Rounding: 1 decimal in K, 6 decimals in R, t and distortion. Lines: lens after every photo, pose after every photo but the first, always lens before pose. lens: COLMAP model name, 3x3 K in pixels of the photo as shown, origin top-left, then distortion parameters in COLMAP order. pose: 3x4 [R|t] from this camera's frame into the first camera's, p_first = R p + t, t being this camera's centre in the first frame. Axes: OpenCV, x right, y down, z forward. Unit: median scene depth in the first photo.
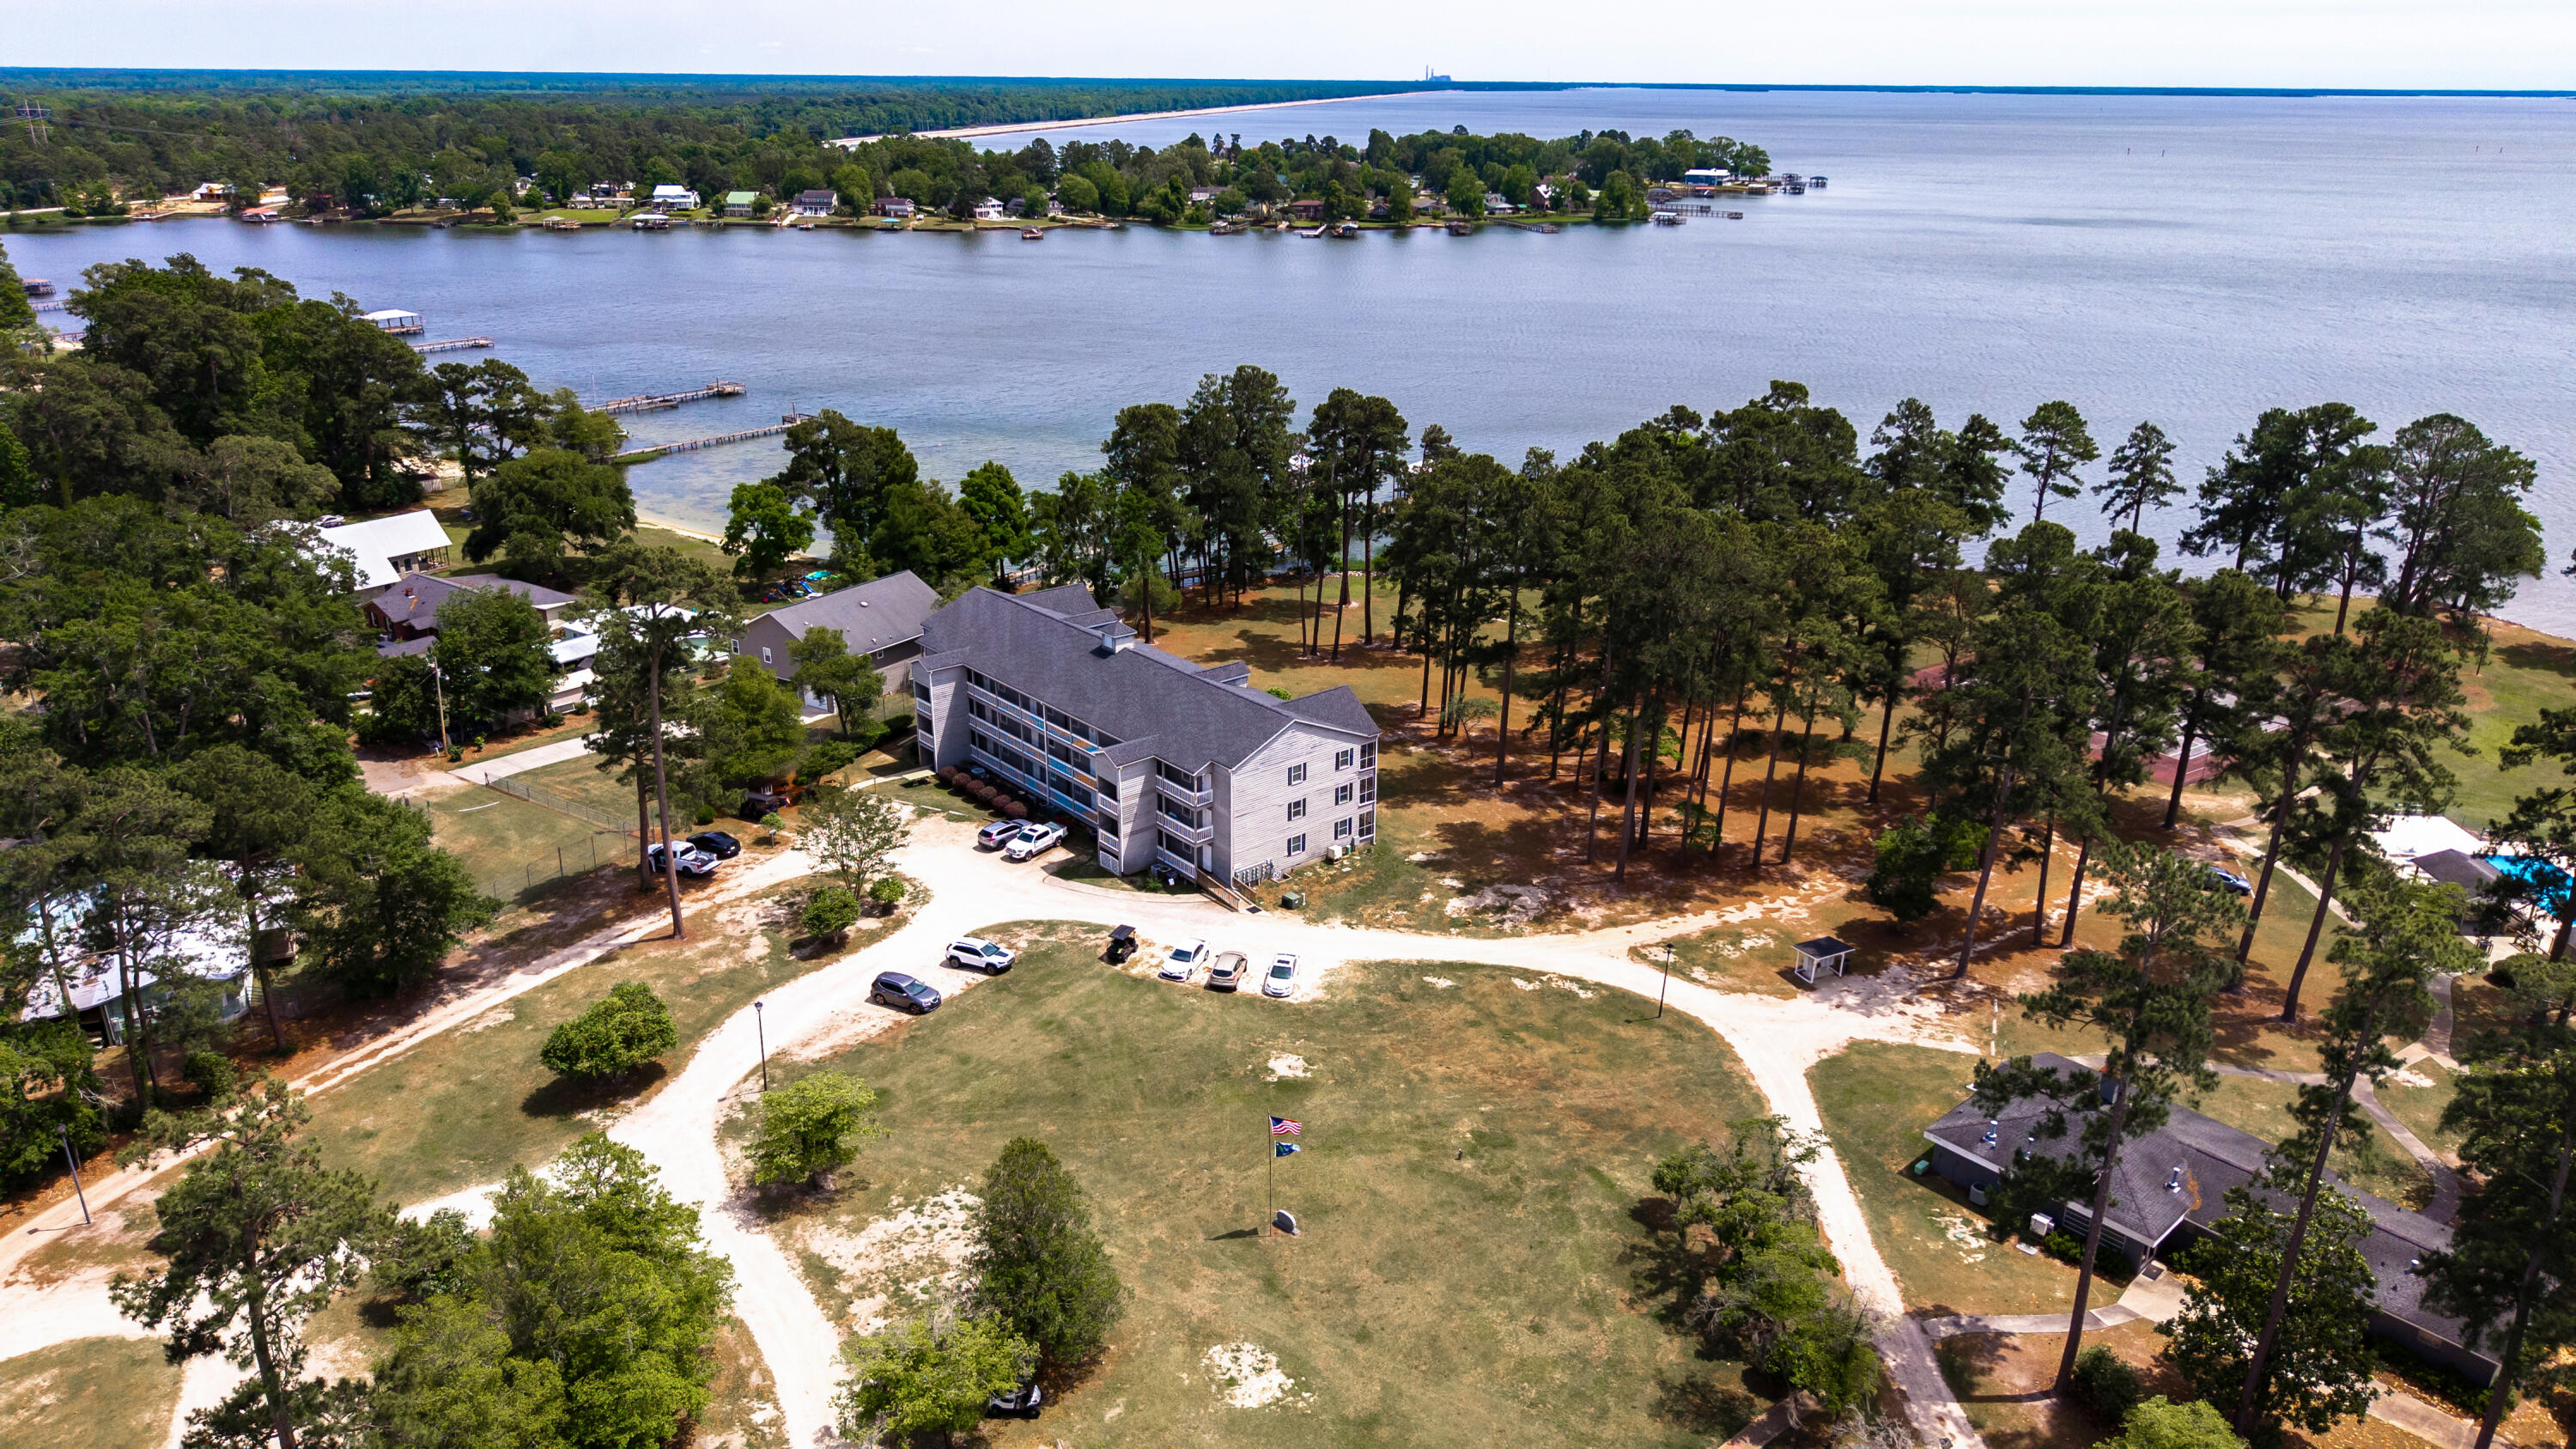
lens RADIAL K [[1689.9, 0, 1298.9], [0, 1689.9, 730.5], [0, 0, 1]] dist [0.009526, -0.007176]
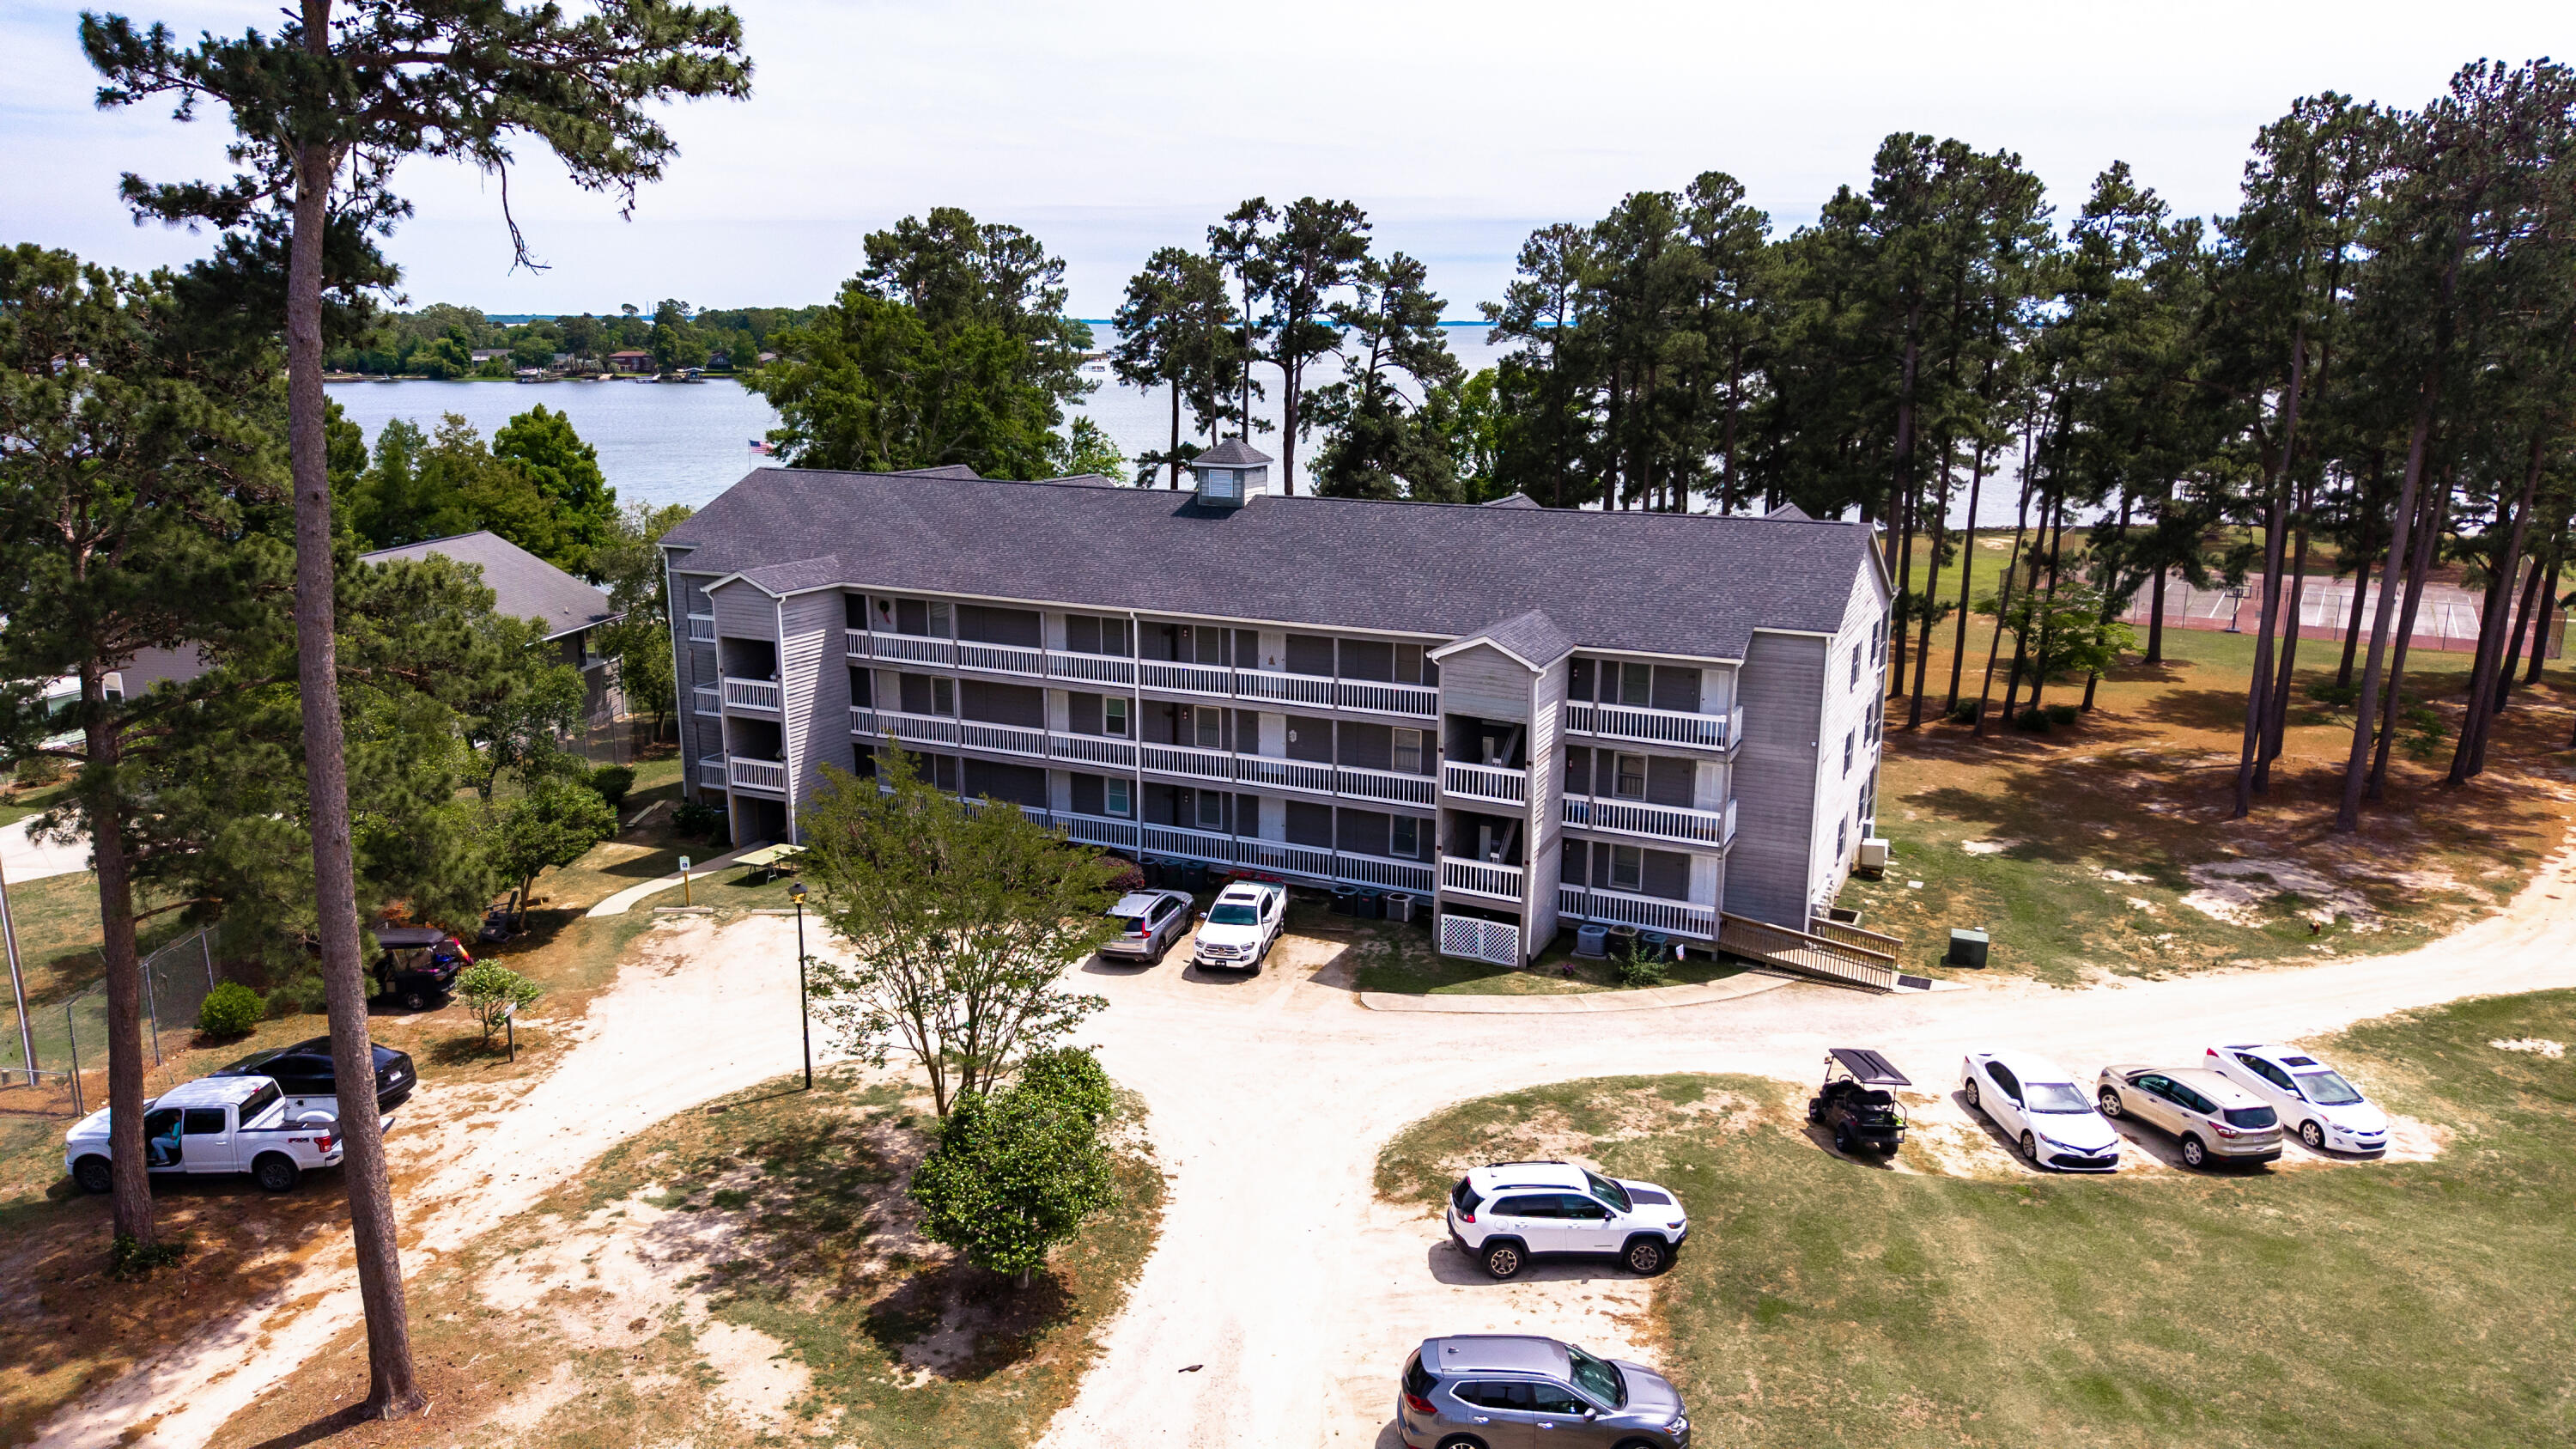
lens RADIAL K [[1689.9, 0, 1298.9], [0, 1689.9, 730.5], [0, 0, 1]] dist [0.009526, -0.007176]
pose [[0.911390, -0.099743, 0.399274, -0.278800], [0.148009, 0.984711, -0.091856, 0.055090], [-0.384007, 0.142813, 0.912219, 0.597924]]
